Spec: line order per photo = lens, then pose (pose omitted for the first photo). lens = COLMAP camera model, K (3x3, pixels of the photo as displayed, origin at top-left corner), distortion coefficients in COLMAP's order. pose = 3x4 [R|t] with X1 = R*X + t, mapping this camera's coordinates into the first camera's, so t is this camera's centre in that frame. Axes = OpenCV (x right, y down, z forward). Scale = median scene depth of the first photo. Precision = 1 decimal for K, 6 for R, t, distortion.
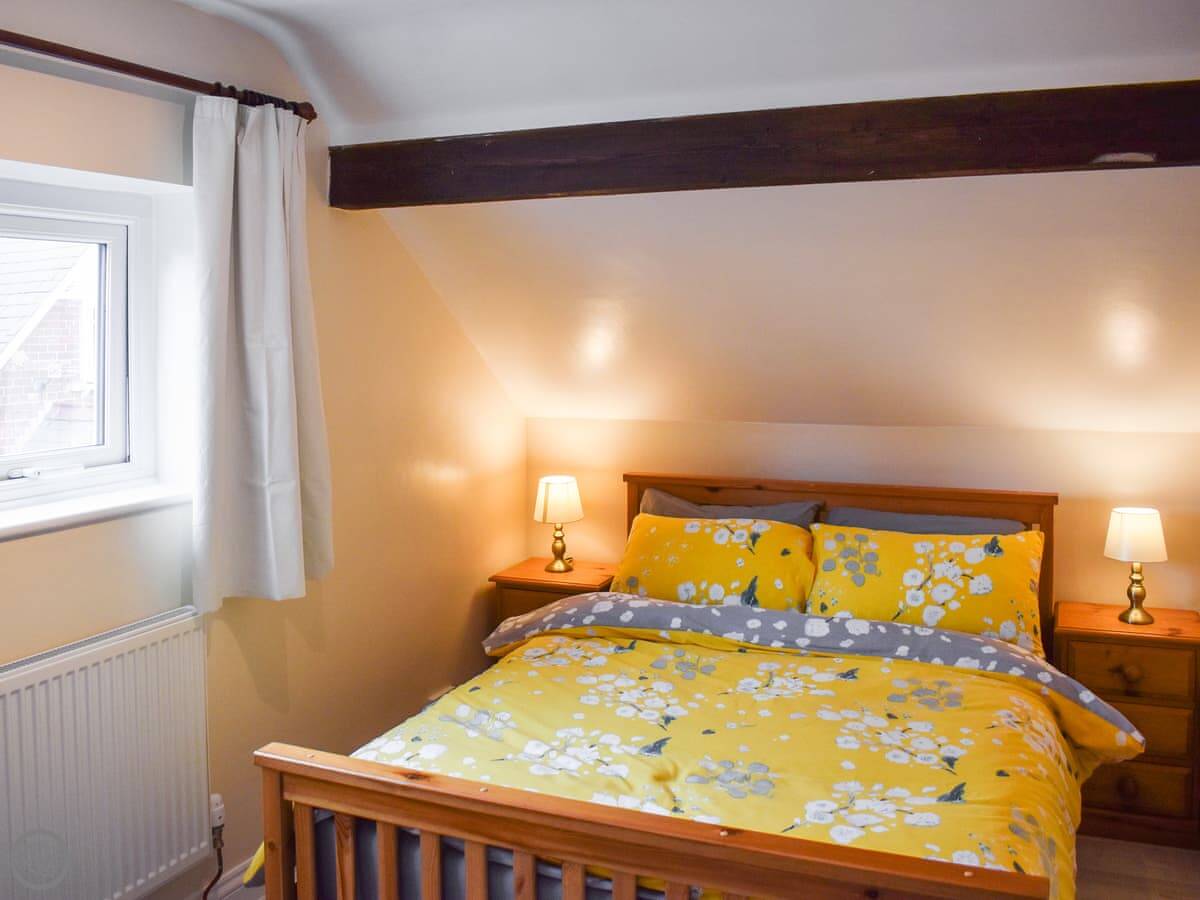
lens RADIAL K [[1111.0, 0, 600.0], [0, 1111.0, 450.0], [0, 0, 1]] dist [0.008936, -0.164034]
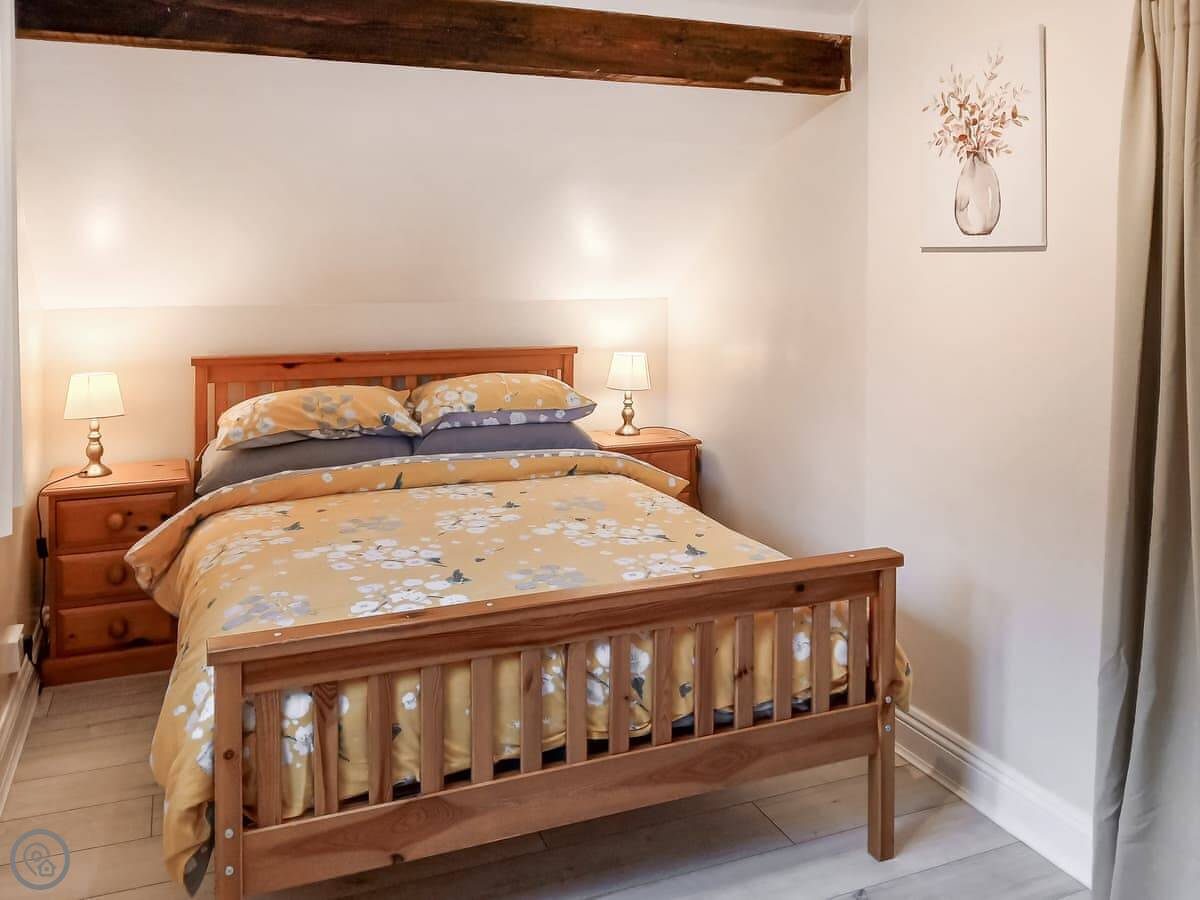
lens RADIAL K [[1111.0, 0, 600.0], [0, 1111.0, 450.0], [0, 0, 1]] dist [0.008936, -0.164034]
pose [[0.659243, -0.131321, 0.740374, -0.533472], [0.067490, 0.990991, 0.115678, 0.015799], [-0.748895, -0.026292, 0.662167, 0.139221]]
